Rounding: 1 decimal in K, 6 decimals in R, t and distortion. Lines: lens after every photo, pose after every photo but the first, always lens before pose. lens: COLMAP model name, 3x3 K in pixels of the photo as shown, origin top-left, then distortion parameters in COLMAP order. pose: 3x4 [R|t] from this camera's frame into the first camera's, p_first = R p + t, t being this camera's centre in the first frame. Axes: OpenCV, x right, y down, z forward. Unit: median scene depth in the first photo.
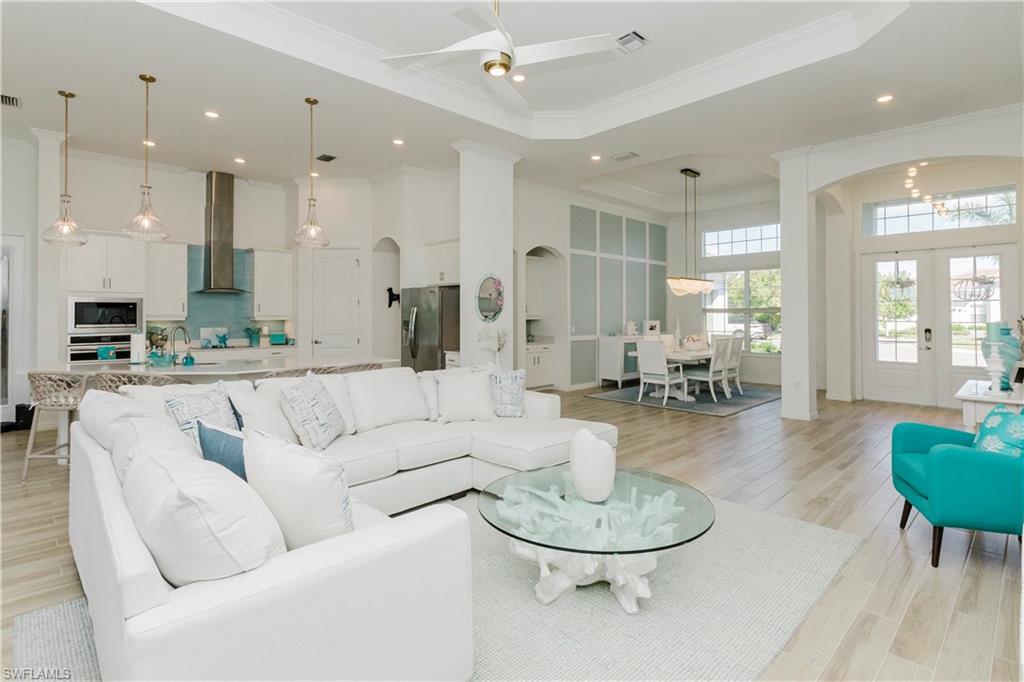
lens RADIAL K [[499.0, 0, 519.1], [0, 499.0, 317.2], [0, 0, 1]] dist [0.002233, 0.000956]
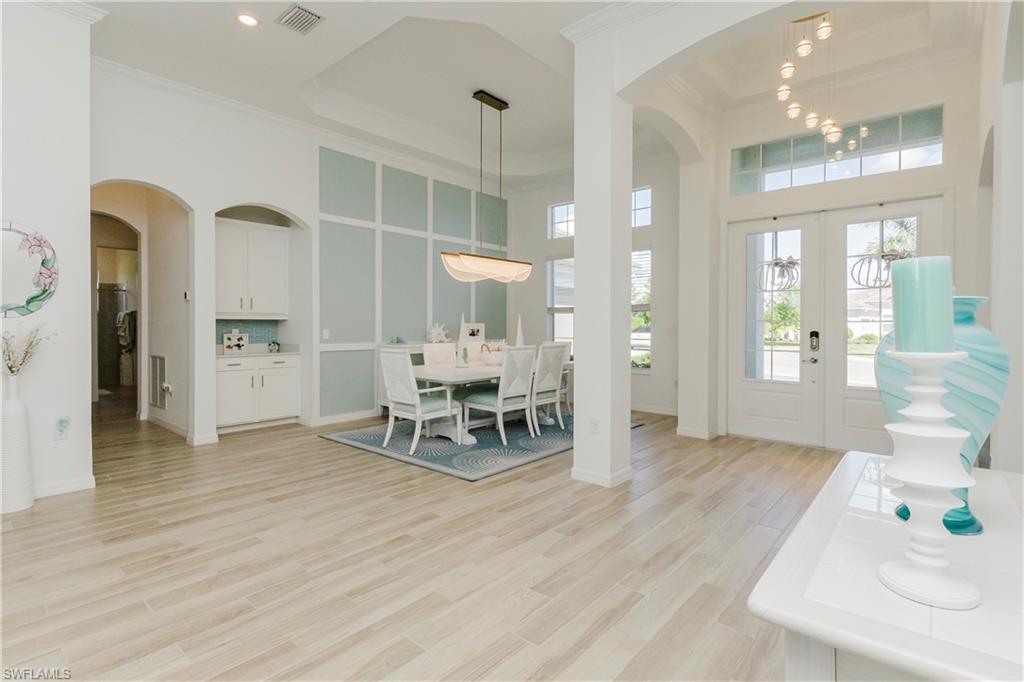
lens RADIAL K [[487.8, 0, 513.7], [0, 487.8, 343.9], [0, 0, 1]] dist [0.002655, 0.001375]
pose [[0.996594, -0.001654, 0.082453, 0.346502], [-0.000981, 0.999491, 0.031901, 0.018553], [-0.082464, -0.031873, 0.996084, 0.364679]]
